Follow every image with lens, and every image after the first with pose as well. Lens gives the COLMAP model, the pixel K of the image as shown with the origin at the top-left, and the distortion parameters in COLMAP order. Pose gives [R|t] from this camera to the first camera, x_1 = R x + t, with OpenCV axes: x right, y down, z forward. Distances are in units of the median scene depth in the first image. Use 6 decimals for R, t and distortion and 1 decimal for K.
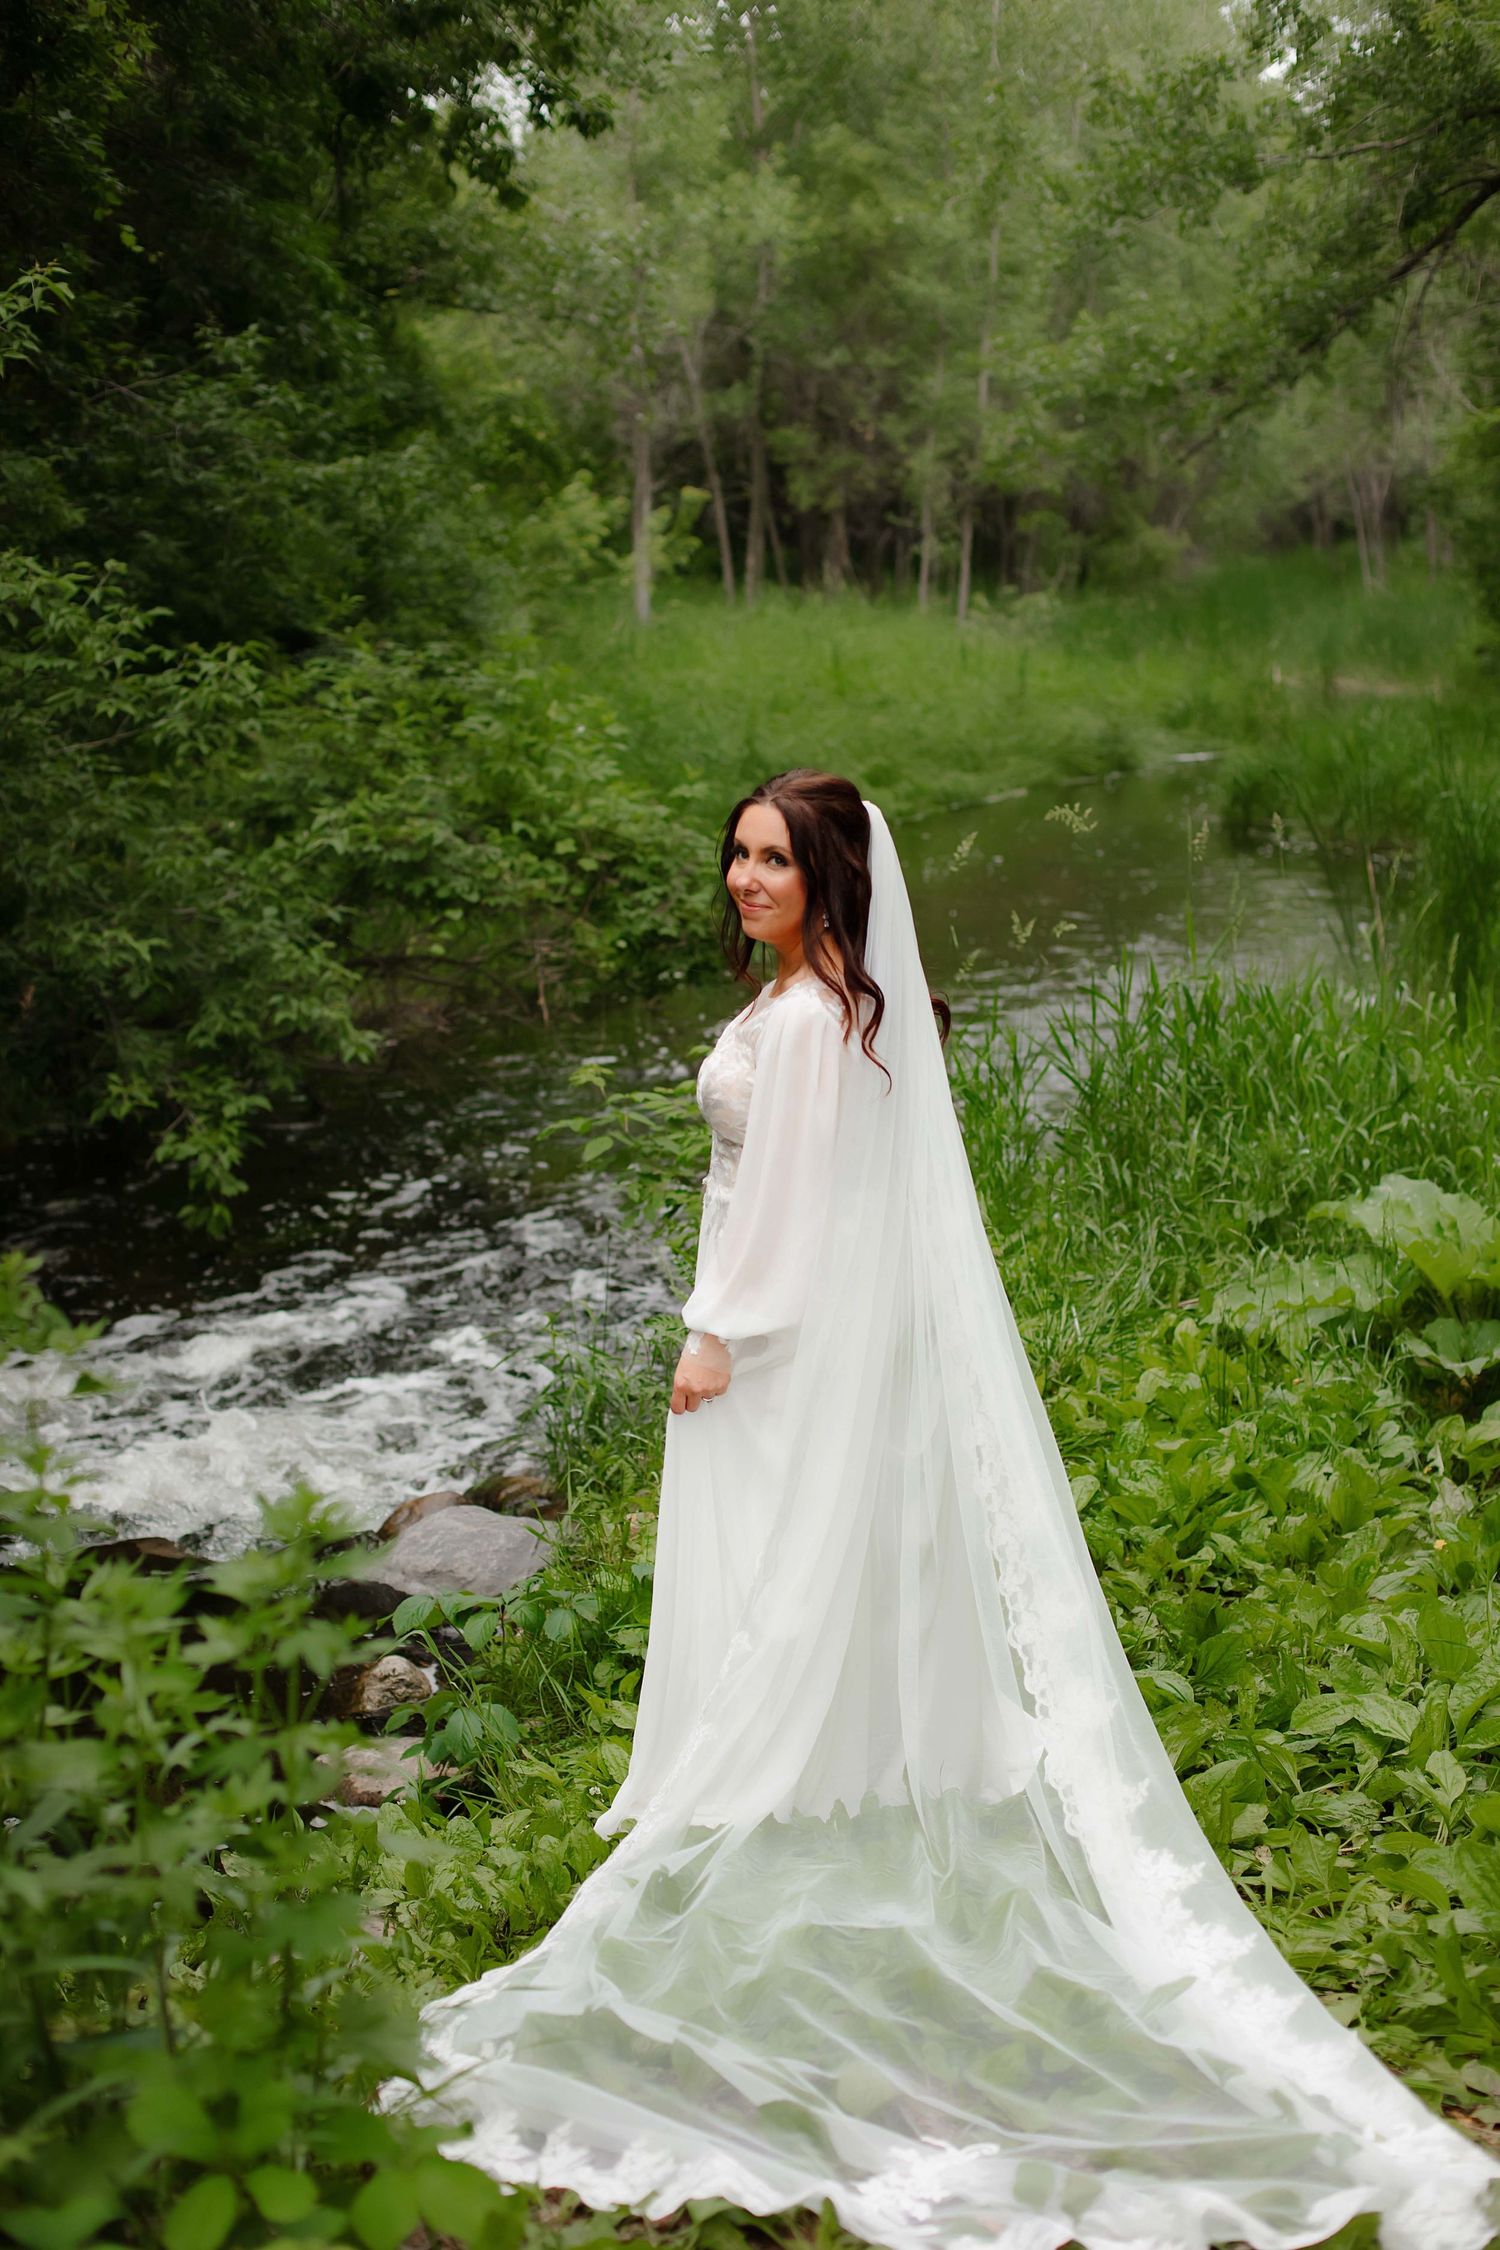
lens RADIAL K [[3337.5, 0, 754.0], [0, 3337.5, 1087.2], [0, 0, 1]] dist [-0.113464, 0.052373]
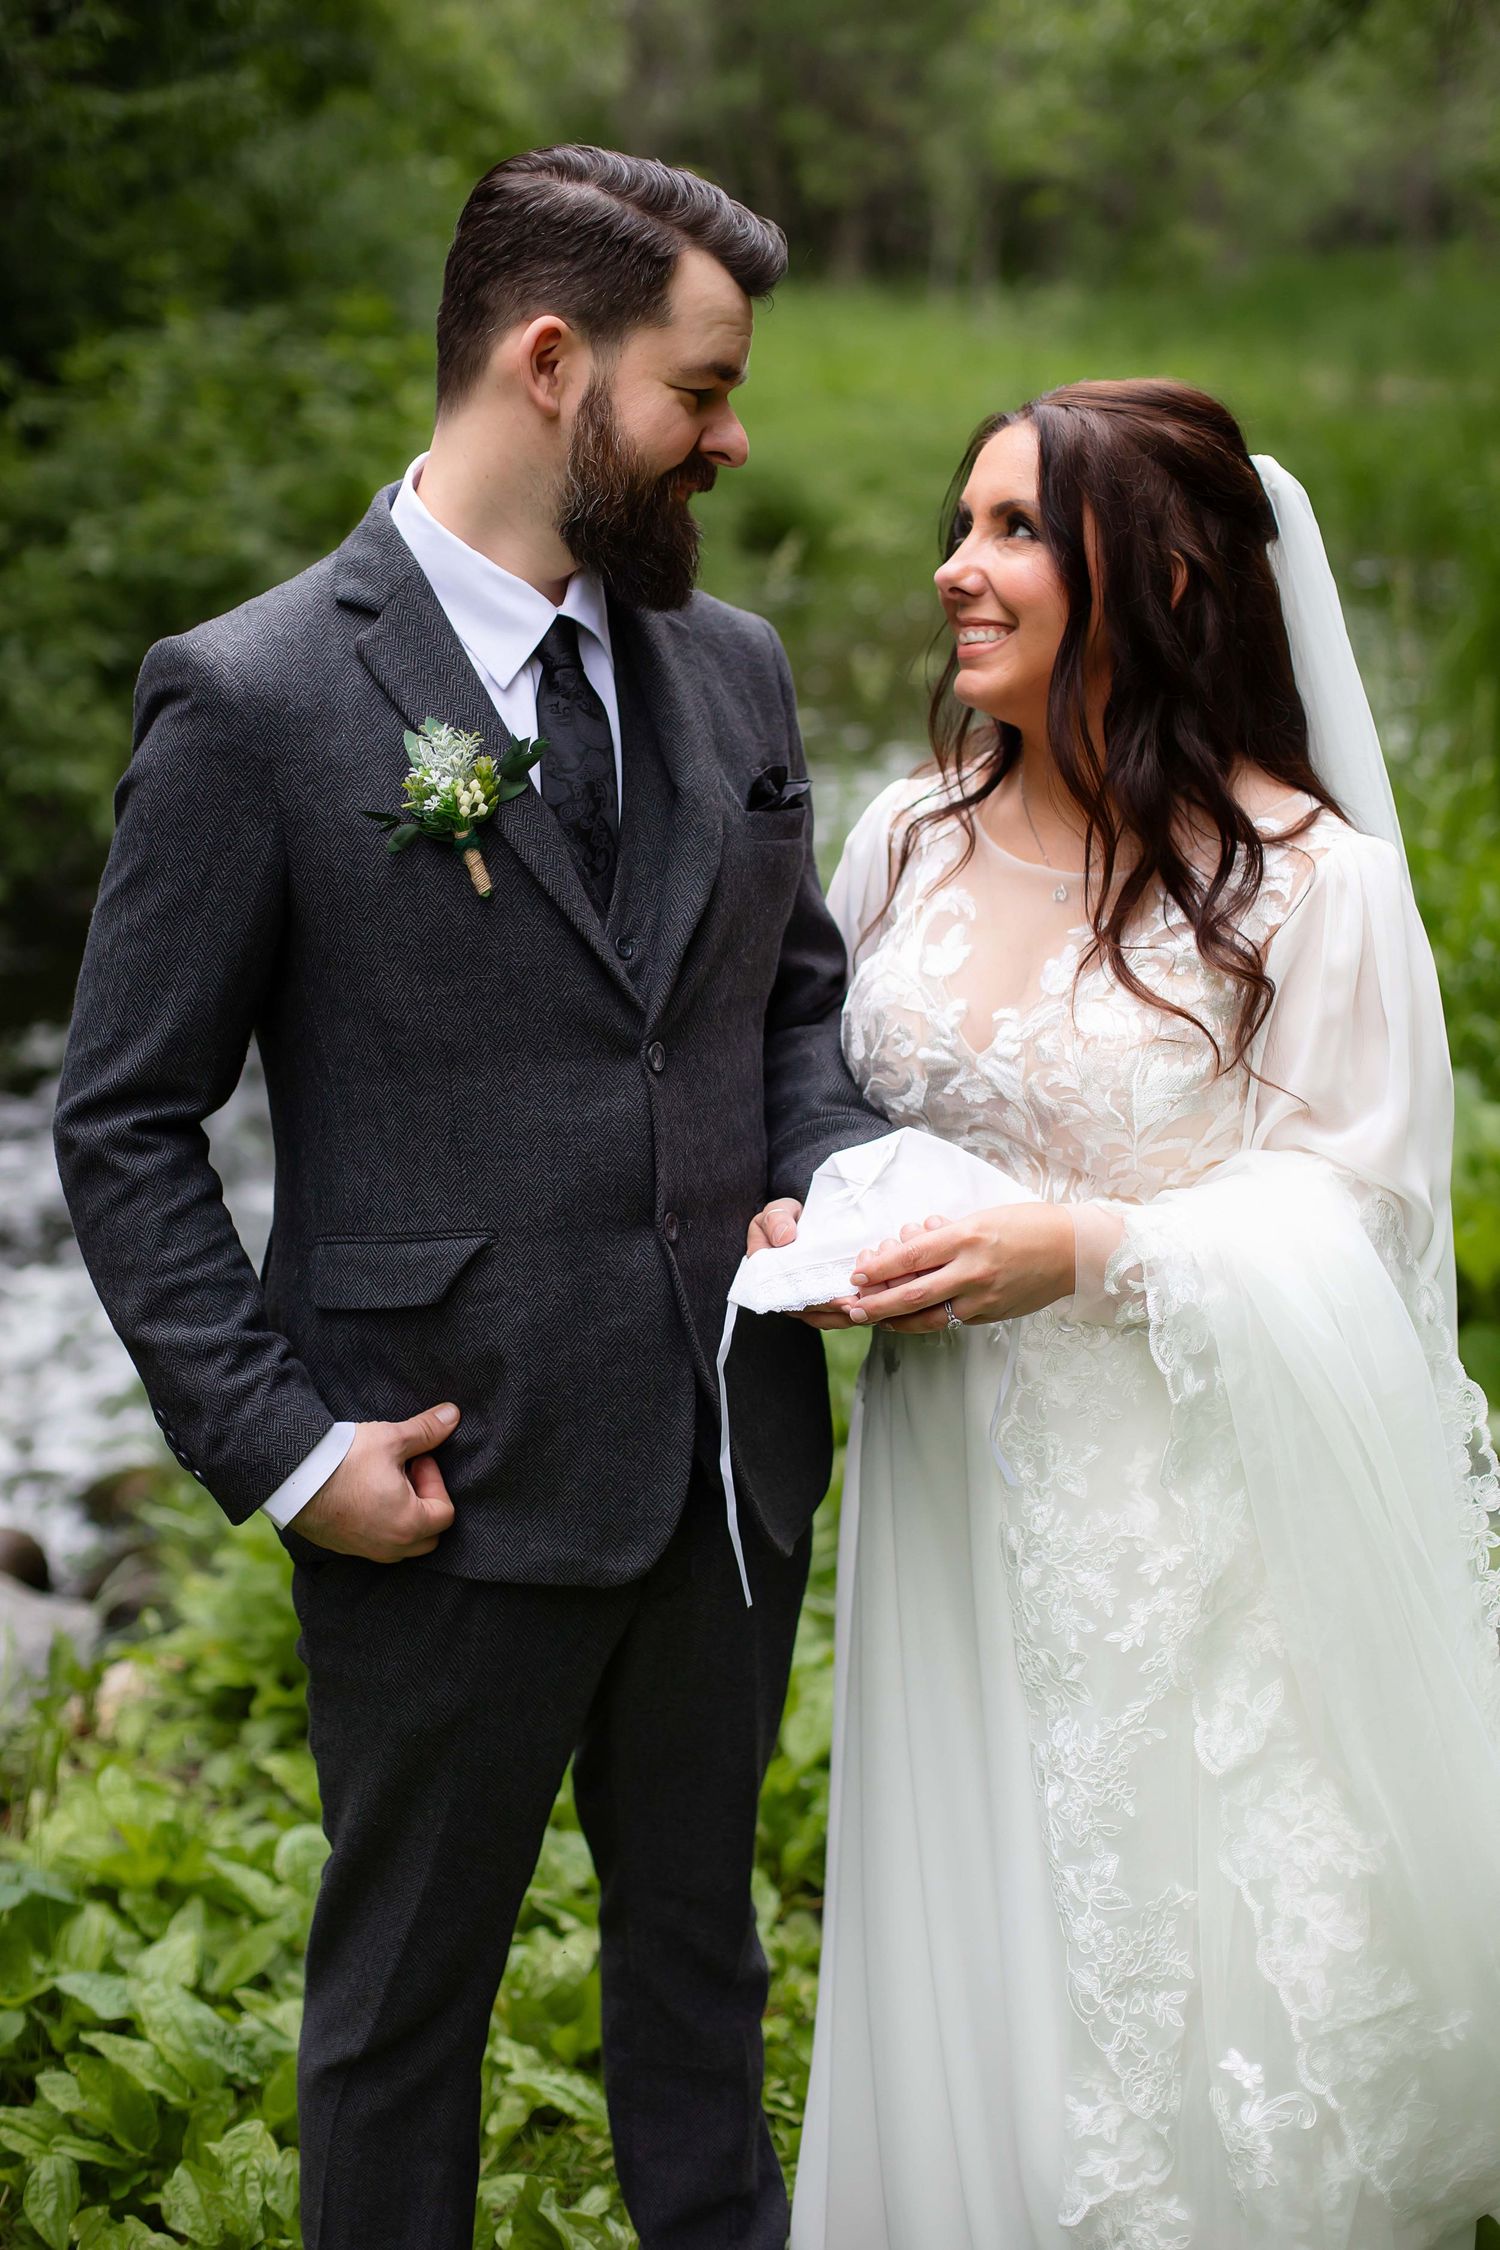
lens RADIAL K [[3253.7, 0, 753.1], [0, 3253.7, 1208.1], [0, 0, 1]] dist [-0.114261, -0.022816]
pose [[0.999886, 0.002081, -0.014947, 0.037870], [-0.000202, 0.992203, 0.124636, -0.013134], [0.015090, -0.124619, 0.992090, 0.187438]]
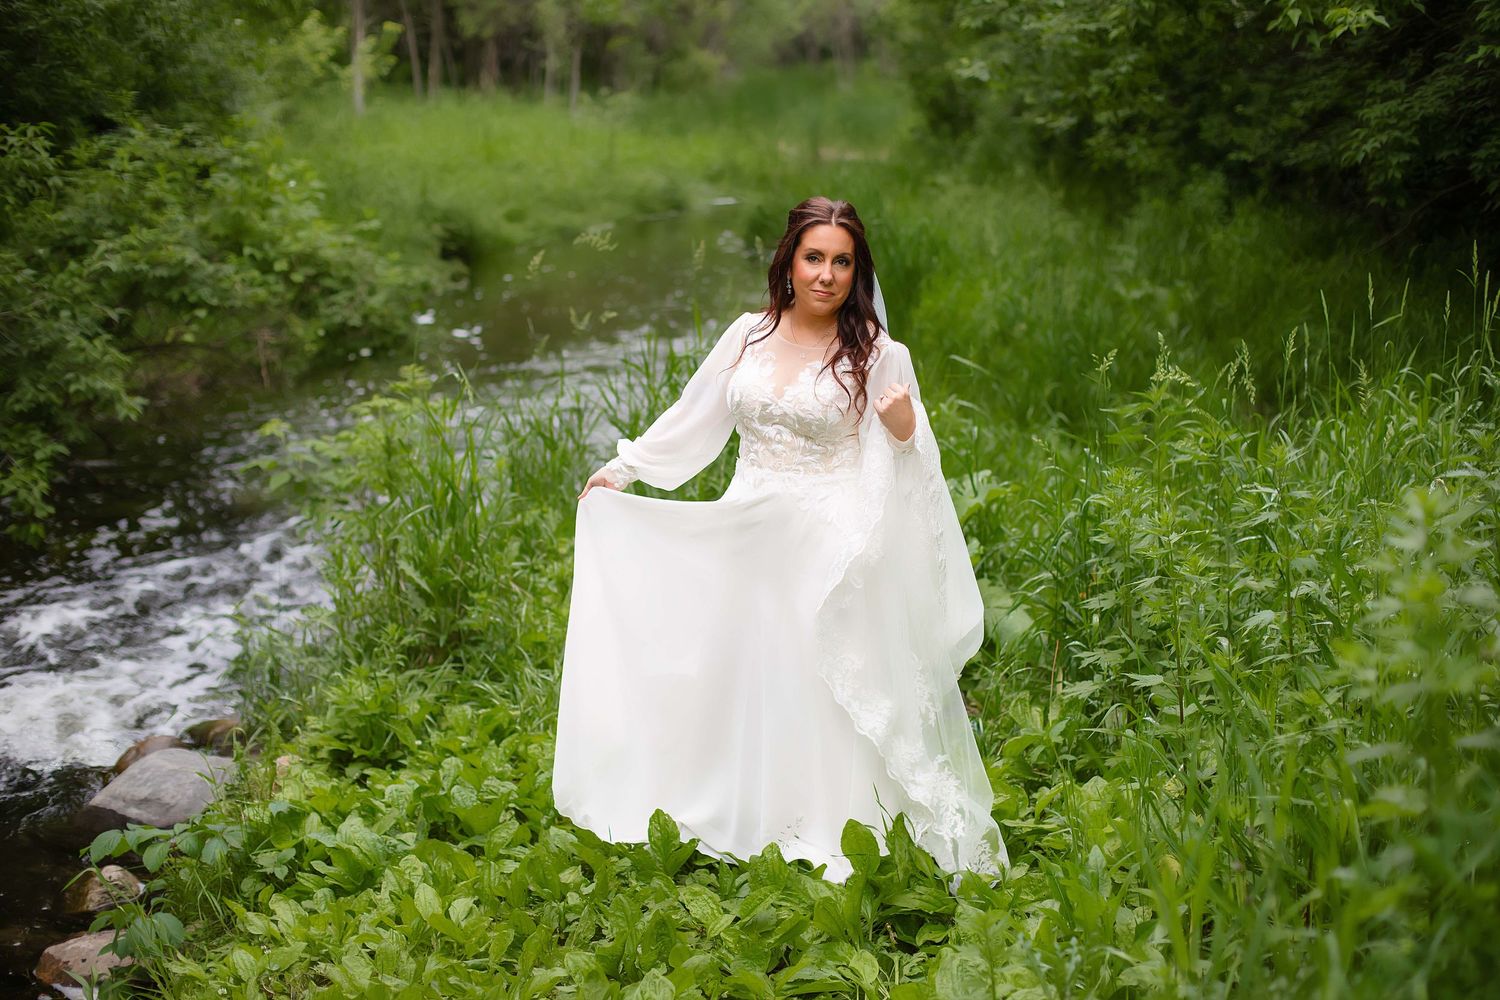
lens RADIAL K [[2173.8, 0, 750.1], [0, 2173.8, 497.1], [0, 0, 1]] dist [-0.125914, 0.037378]
pose [[0.990528, -0.021350, 0.135638, 0.015318], [0.016454, 0.999175, 0.037118, -0.003260], [-0.136319, -0.034535, 0.990063, 0.046640]]
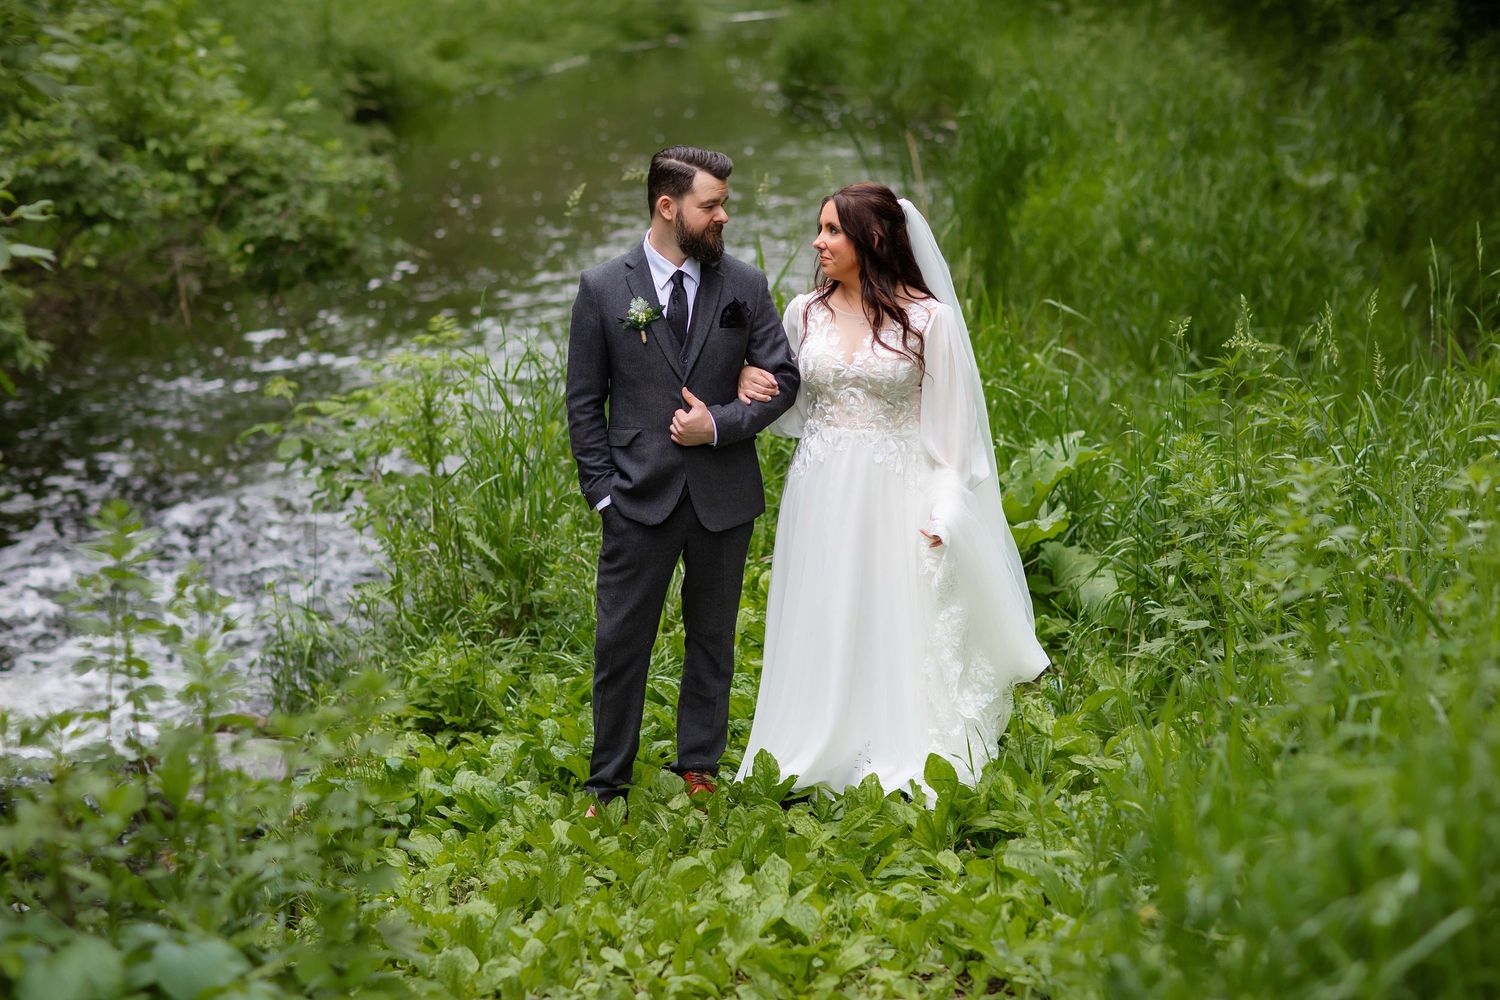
lens RADIAL K [[3554.0, 0, 750.5], [0, 3554.0, 499.0], [0, 0, 1]] dist [-0.082943, -0.377870]
pose [[0.991225, -0.032402, 0.128151, -0.027902], [0.026099, 0.998380, 0.050557, -0.014932], [-0.129582, -0.046768, 0.990465, -0.195091]]
